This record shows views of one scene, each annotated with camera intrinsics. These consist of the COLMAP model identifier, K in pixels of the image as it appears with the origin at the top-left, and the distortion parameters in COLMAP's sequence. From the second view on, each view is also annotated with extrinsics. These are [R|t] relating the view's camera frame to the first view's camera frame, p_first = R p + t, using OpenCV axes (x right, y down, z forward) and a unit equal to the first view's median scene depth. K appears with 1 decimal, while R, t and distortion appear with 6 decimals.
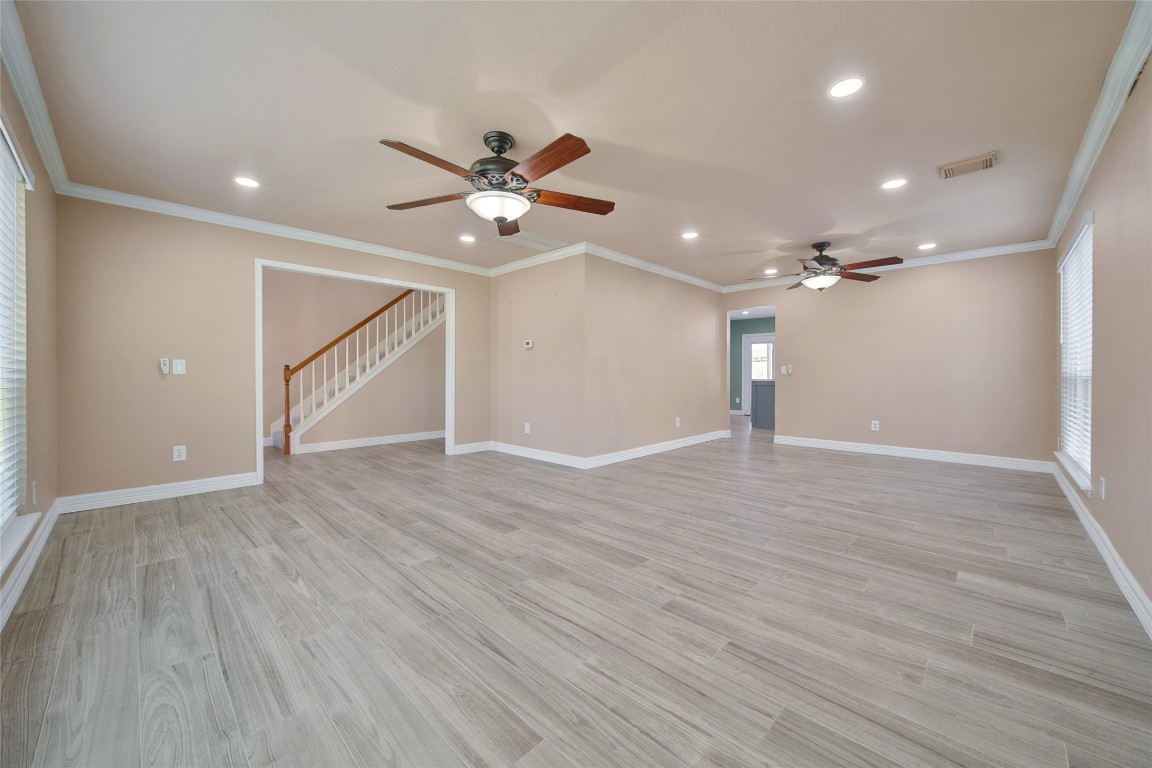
lens RADIAL K [[431.9, 0, 573.0], [0, 431.9, 375.6], [0, 0, 1]] dist [0.000969, -0.000085]
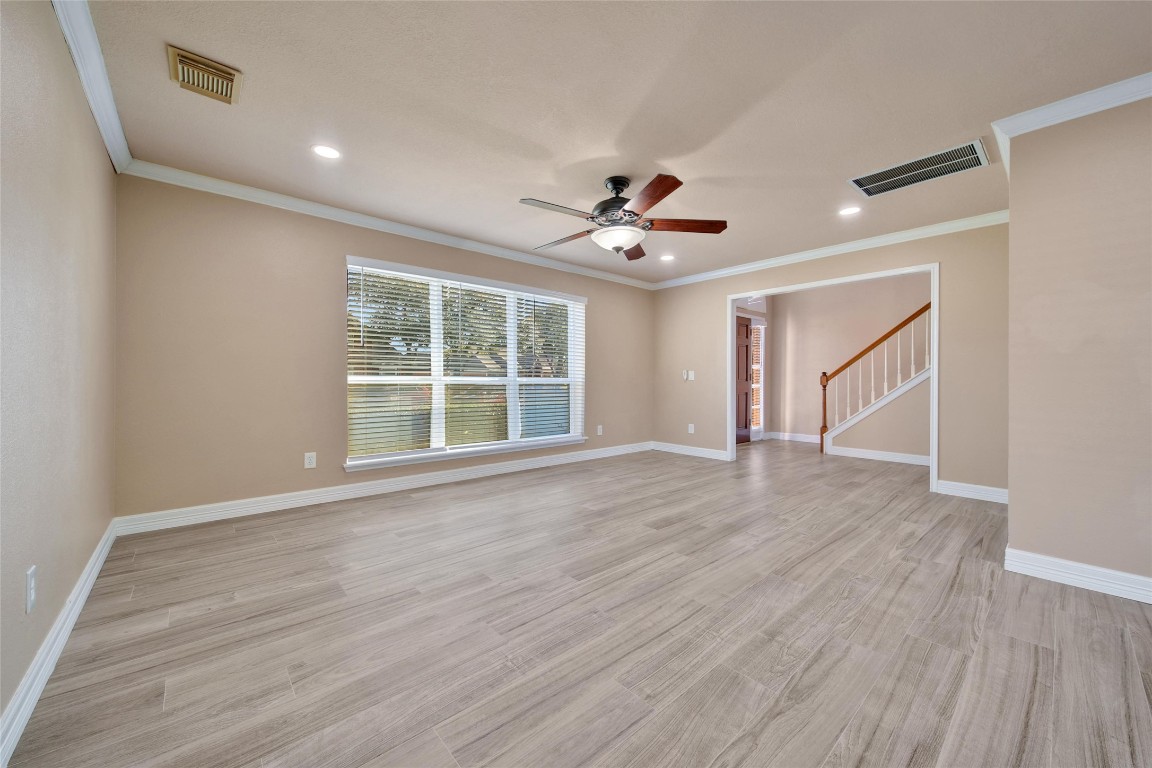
lens RADIAL K [[423.2, 0, 579.0], [0, 423.2, 378.8], [0, 0, 1]] dist [-0.000490, -0.000089]
pose [[-0.058126, -0.002405, -0.998306, 0.983220], [-0.006112, 0.999979, -0.002054, 0.000806], [0.998291, 0.005982, -0.058140, 0.966027]]
